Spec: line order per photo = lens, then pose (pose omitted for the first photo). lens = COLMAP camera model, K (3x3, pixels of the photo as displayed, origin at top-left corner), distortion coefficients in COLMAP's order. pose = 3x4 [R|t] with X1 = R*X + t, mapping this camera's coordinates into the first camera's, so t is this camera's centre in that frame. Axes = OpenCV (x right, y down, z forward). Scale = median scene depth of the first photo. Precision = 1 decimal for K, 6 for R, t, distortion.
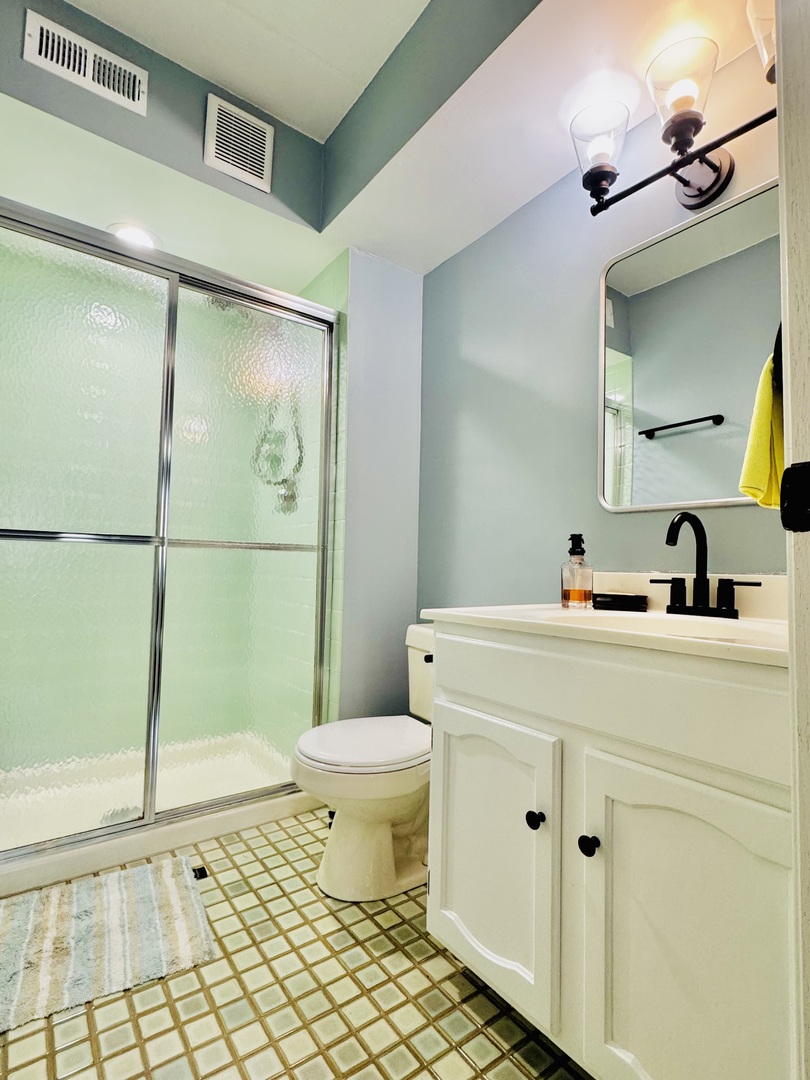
lens RADIAL K [[538.6, 0, 405.0], [0, 538.6, 540.0], [0, 0, 1]] dist [0.002218, 0.000288]
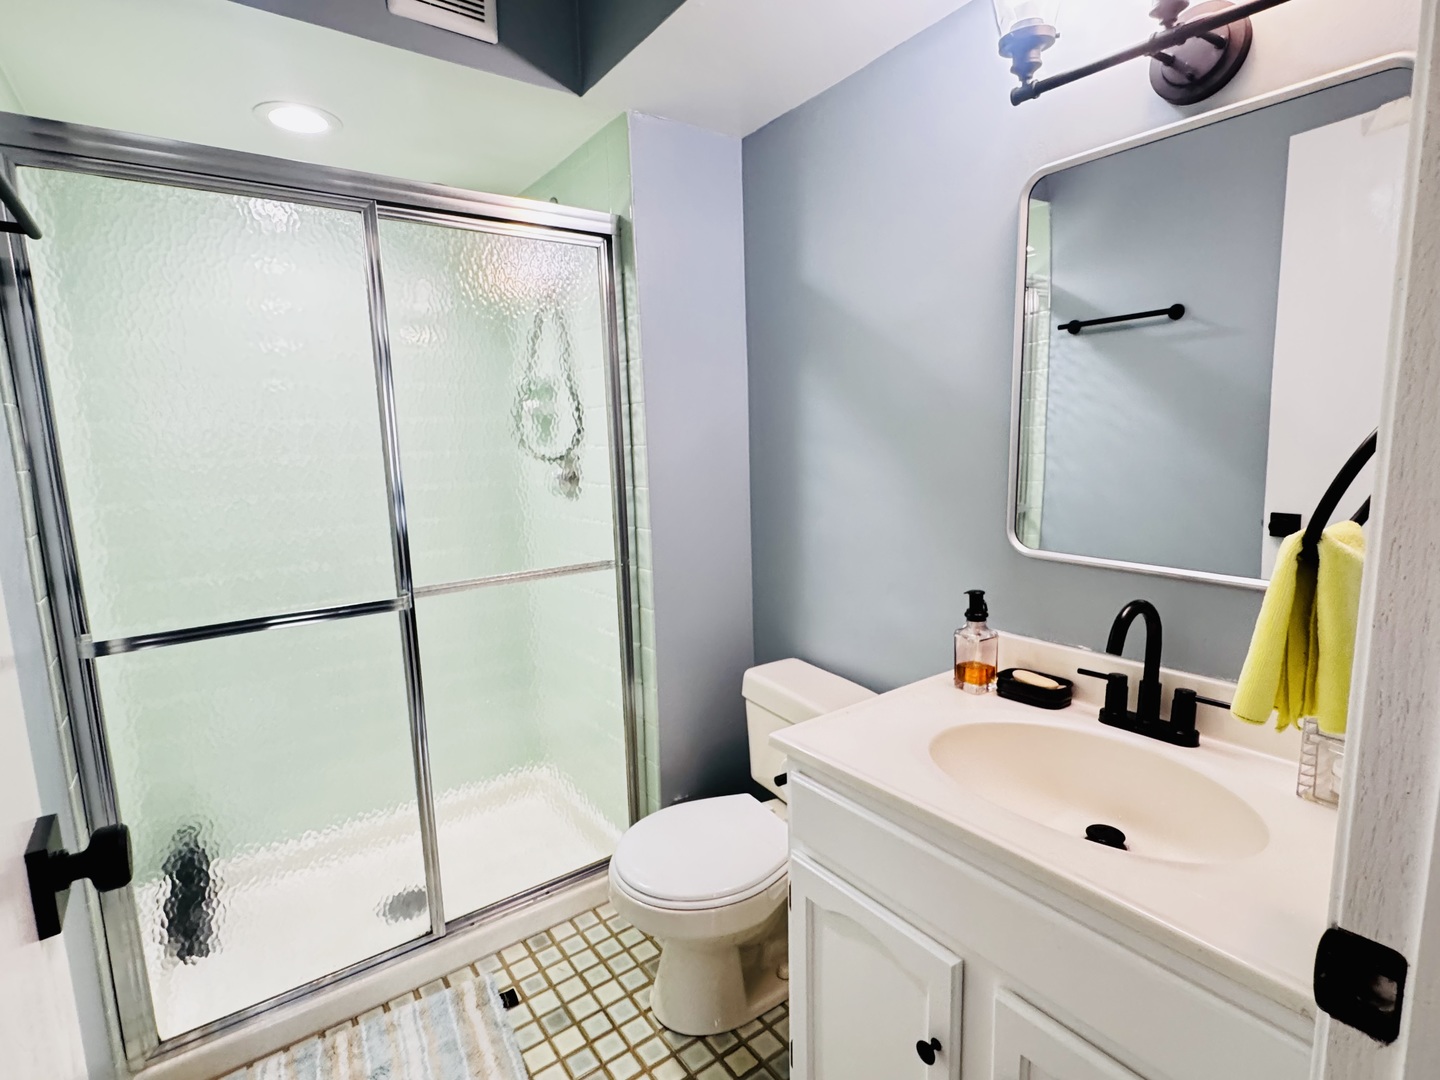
lens RADIAL K [[718.2, 0, 714.5], [0, 718.2, 540.9], [0, 0, 1]] dist [0.002218, 0.000288]
pose [[0.998586, -0.049755, -0.018700, -0.010530], [0.052527, 0.977586, 0.203881, -0.277657], [0.008137, -0.204575, 0.978817, 0.065847]]
